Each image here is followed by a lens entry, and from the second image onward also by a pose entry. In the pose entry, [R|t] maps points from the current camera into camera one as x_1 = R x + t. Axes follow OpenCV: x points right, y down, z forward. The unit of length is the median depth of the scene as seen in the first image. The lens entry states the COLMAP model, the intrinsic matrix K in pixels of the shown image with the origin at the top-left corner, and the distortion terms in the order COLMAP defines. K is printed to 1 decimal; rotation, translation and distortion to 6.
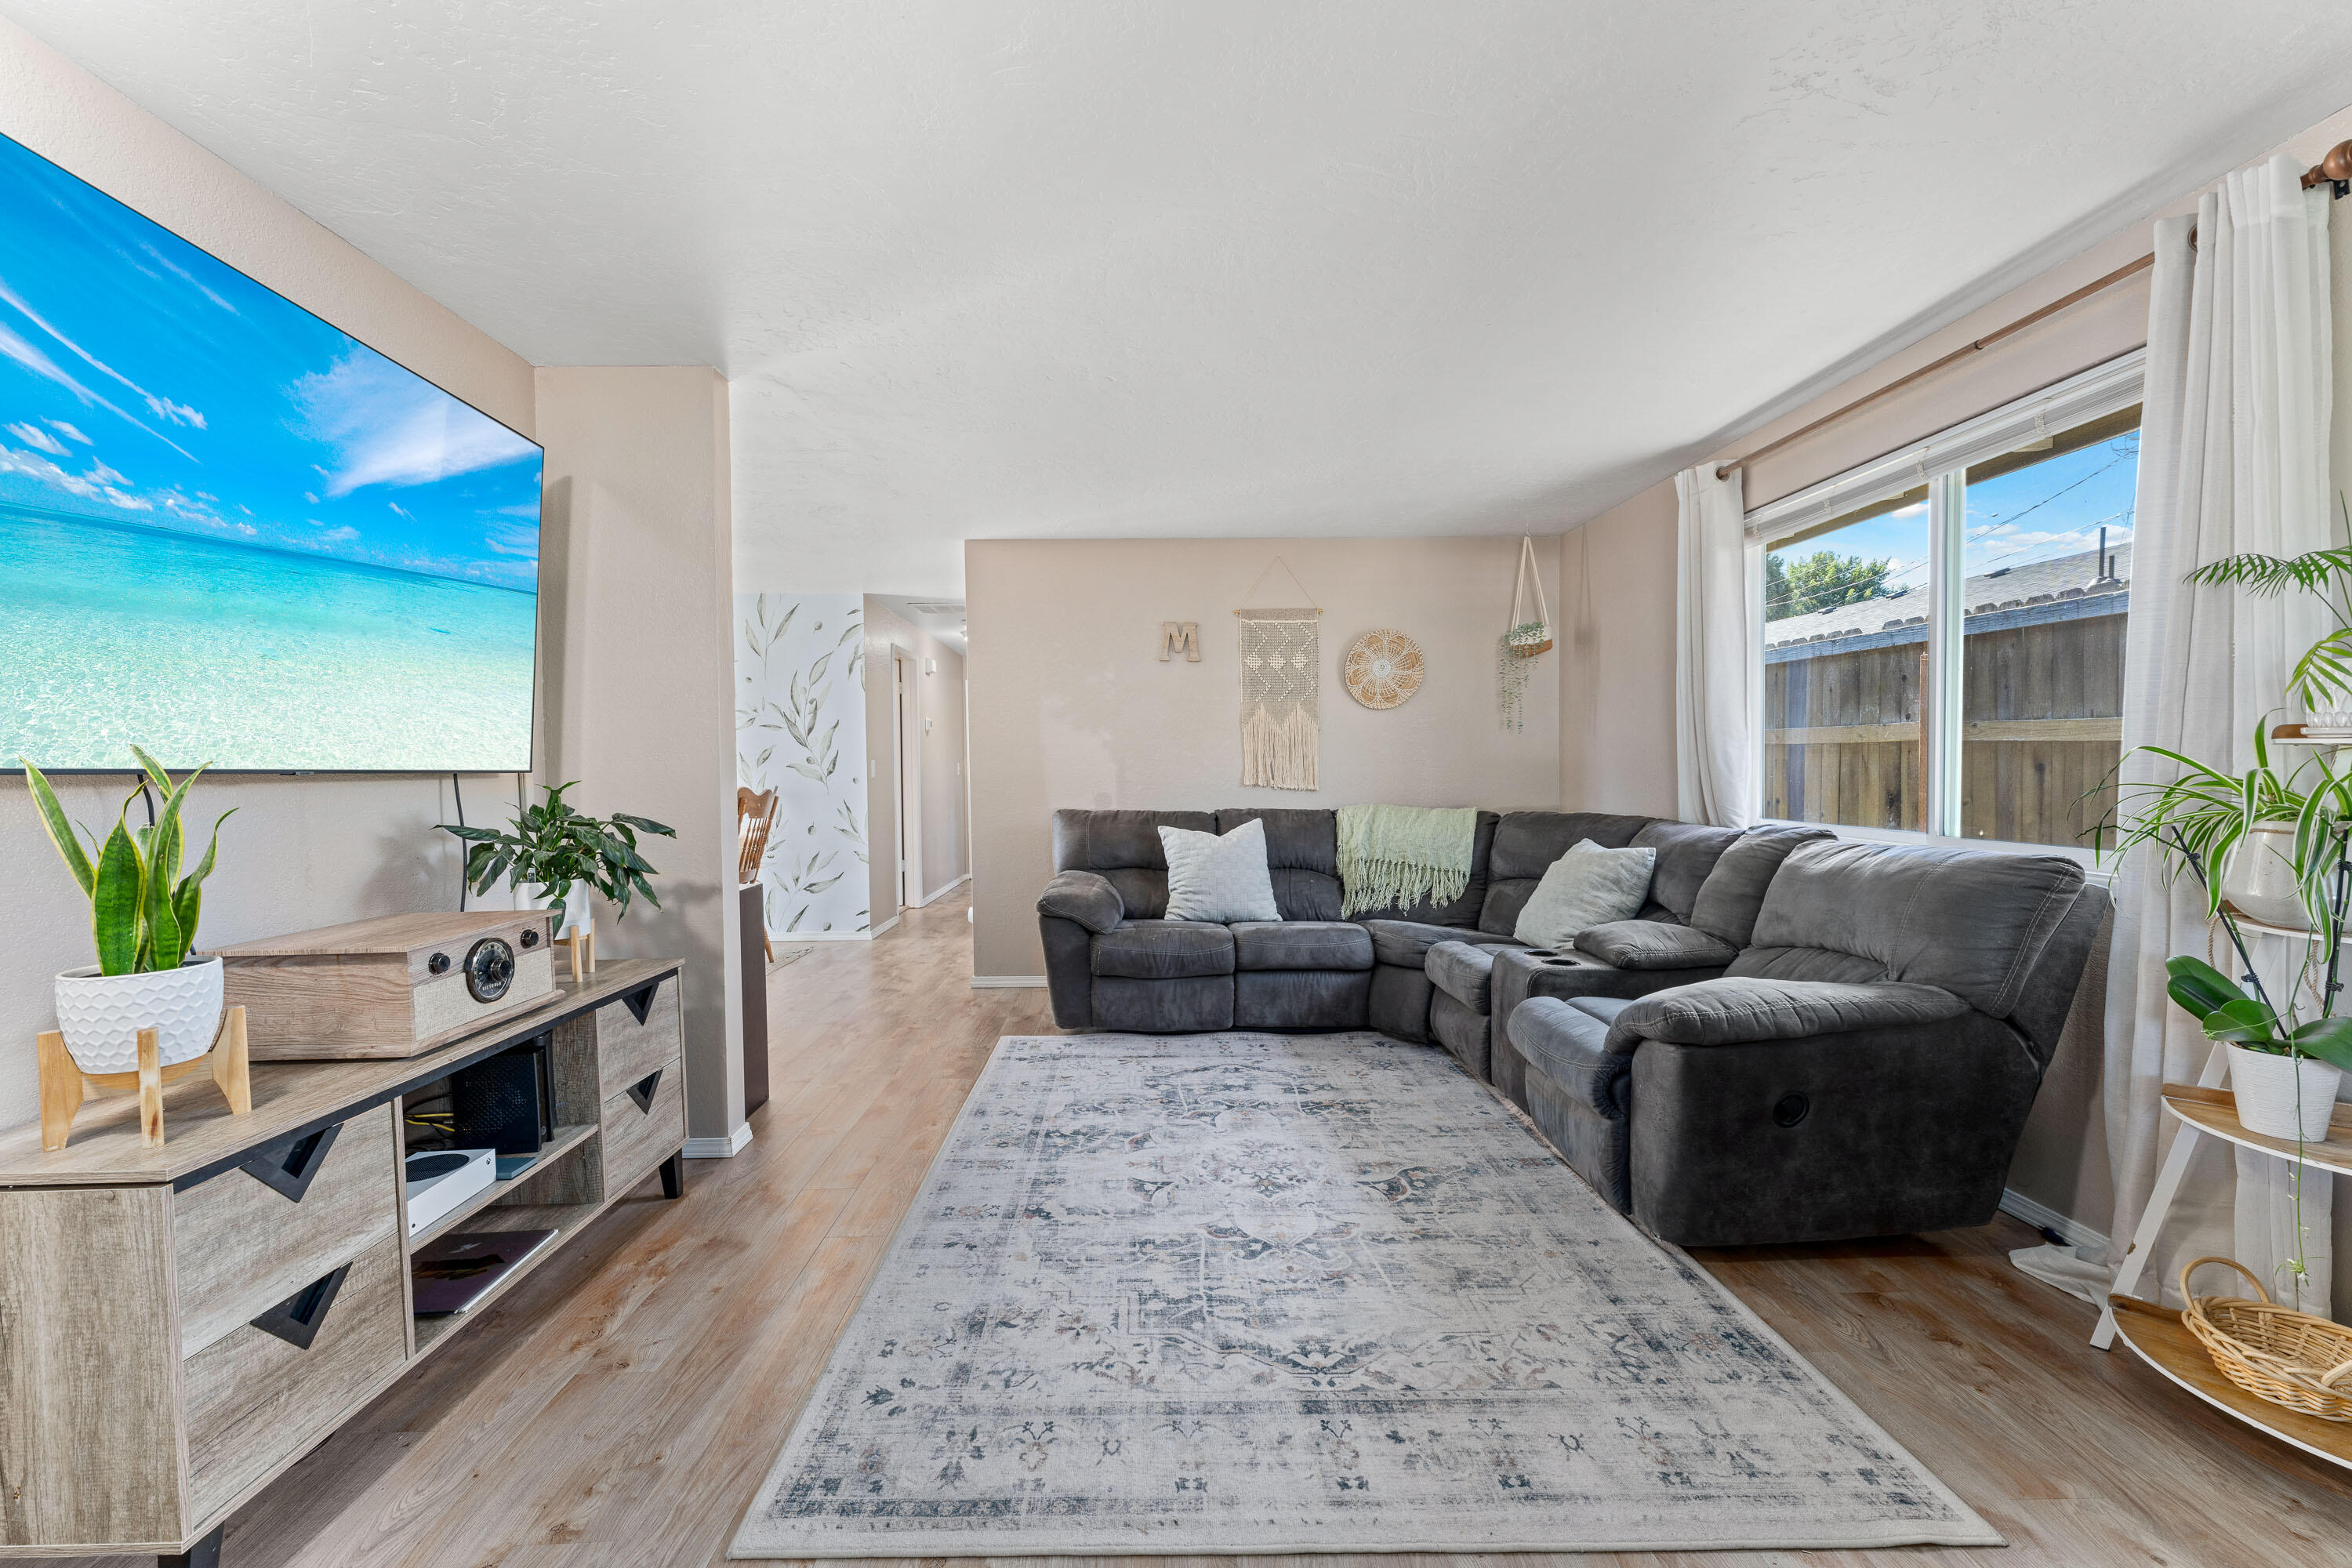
lens RADIAL K [[980.6, 0, 1144.3], [0, 980.6, 799.2], [0, 0, 1]] dist [0.001699, 0.000141]
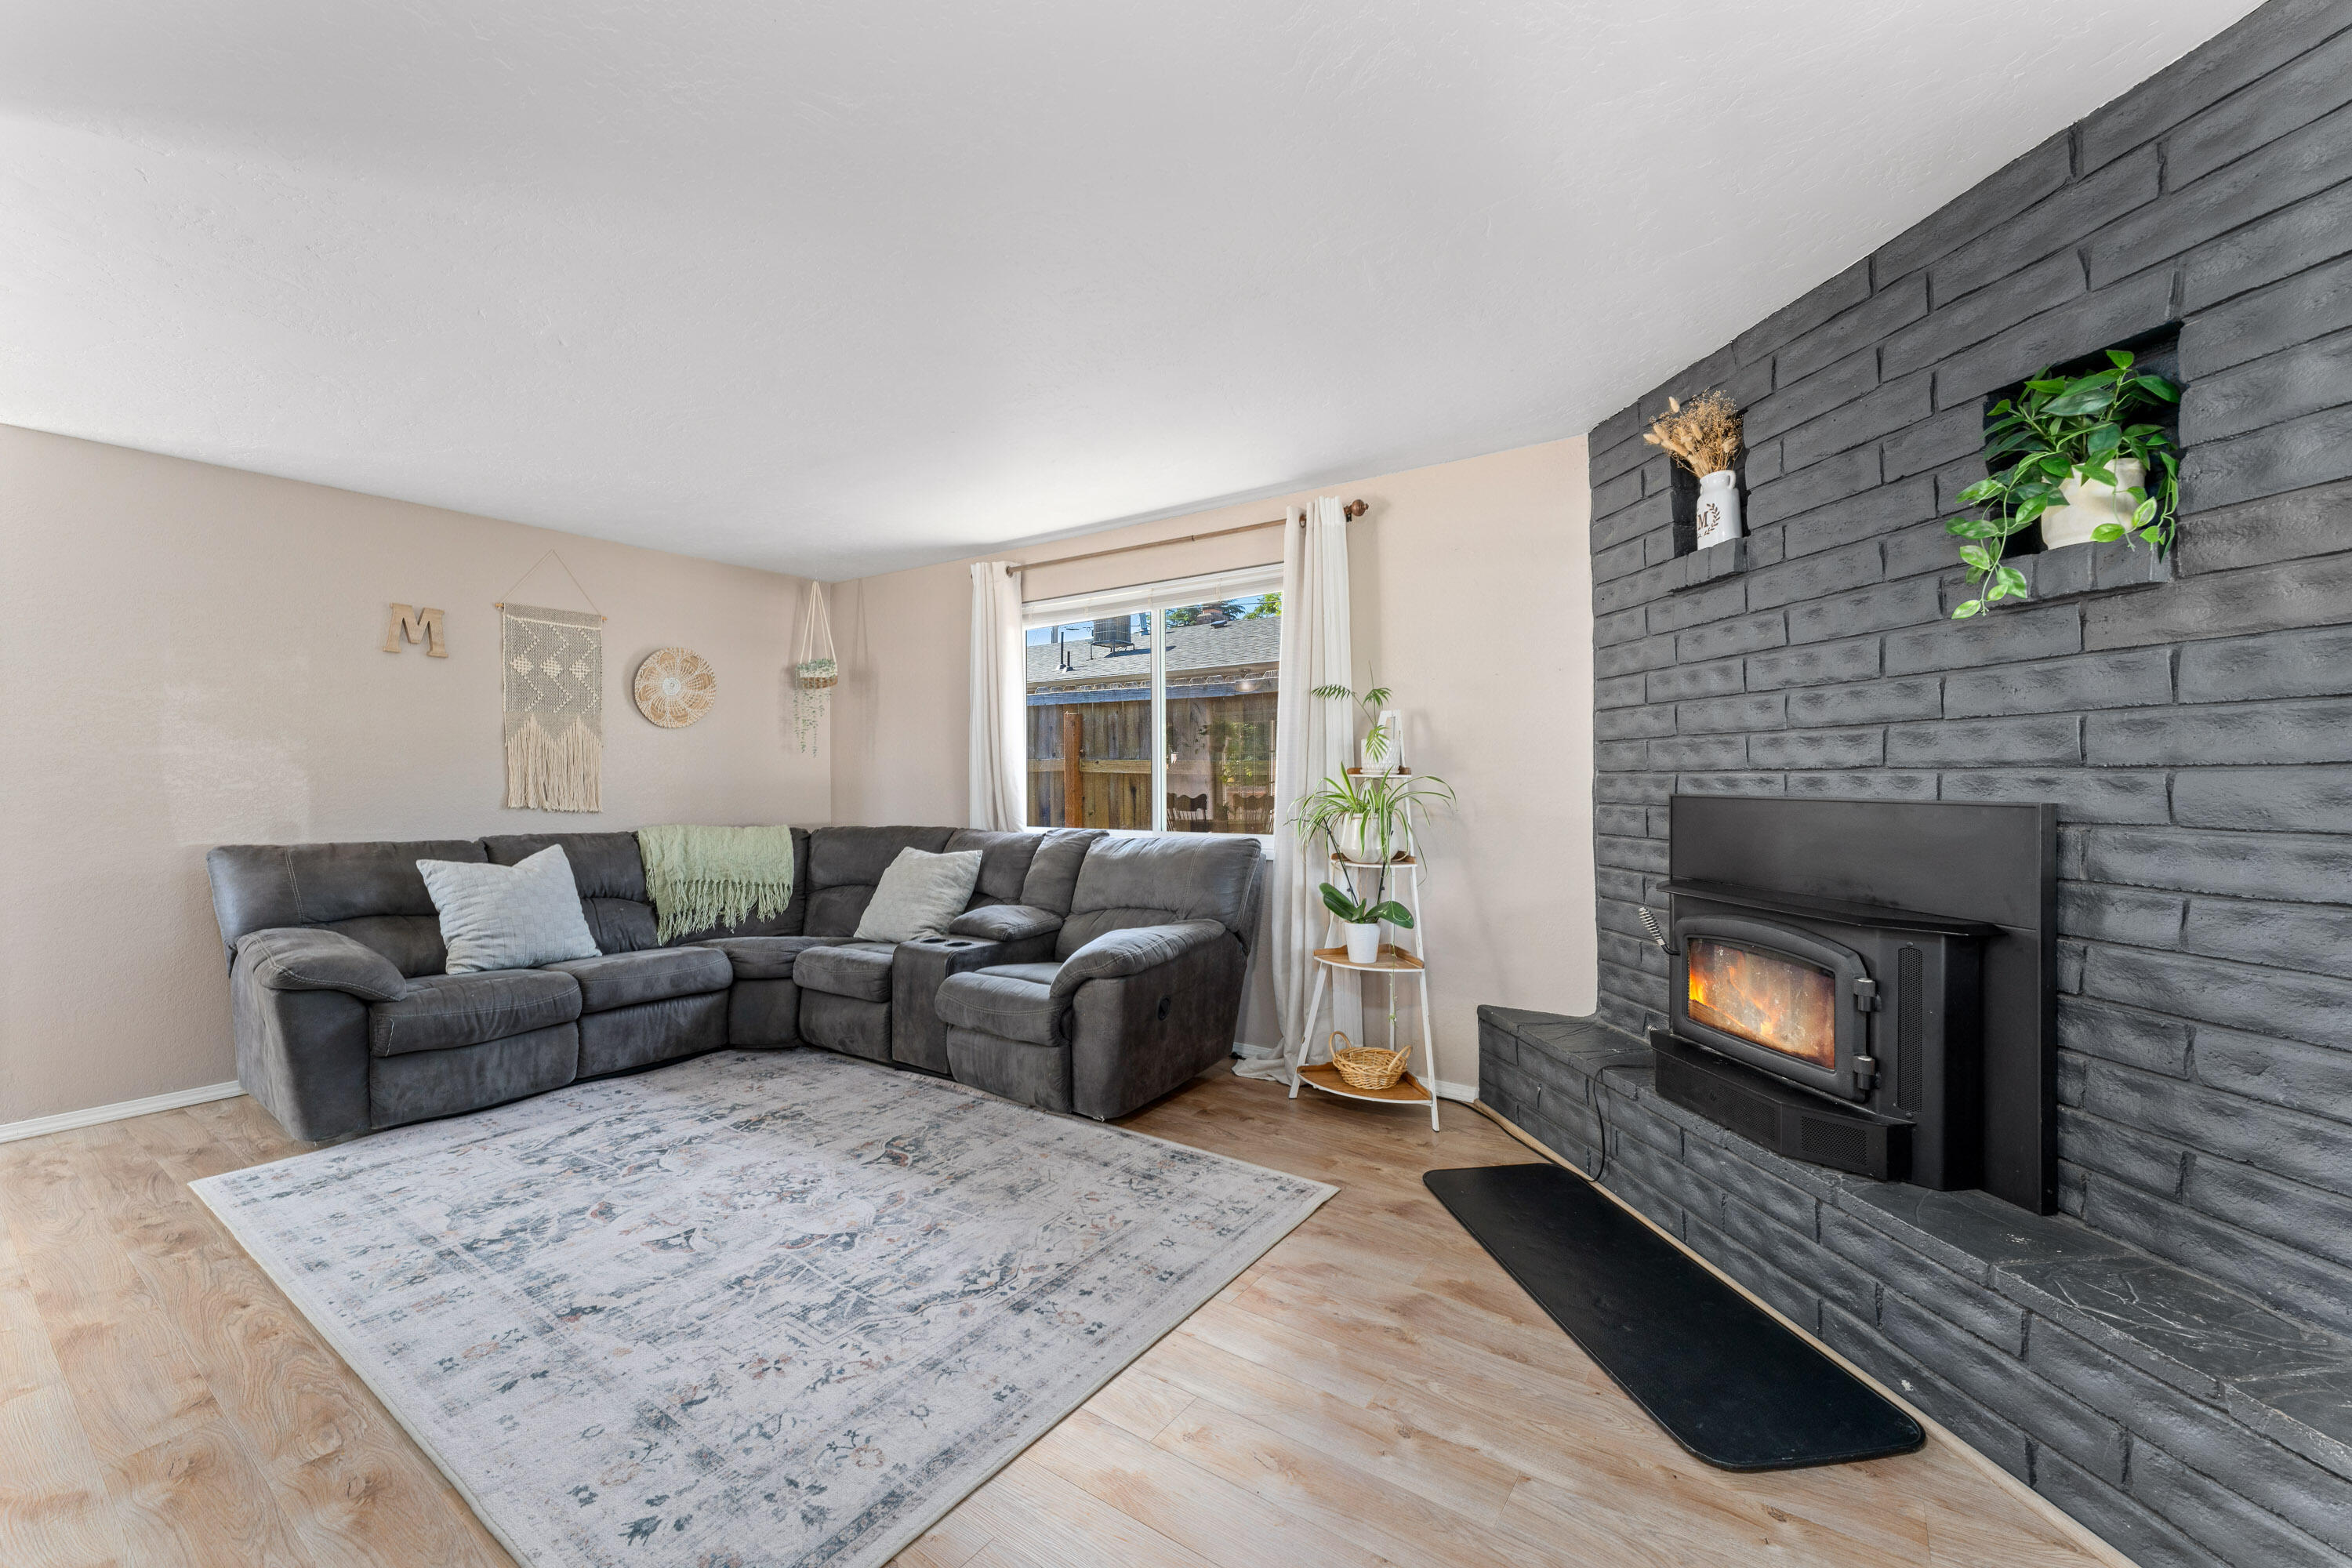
lens RADIAL K [[946.5, 0, 1176.0], [0, 946.5, 784.0], [0, 0, 1]] dist [0.001769, 0.000134]
pose [[0.579082, 0.004606, 0.815256, -0.310982], [0.024860, 0.999419, -0.023304, -0.001520], [-0.814890, 0.033762, 0.578631, 0.059212]]
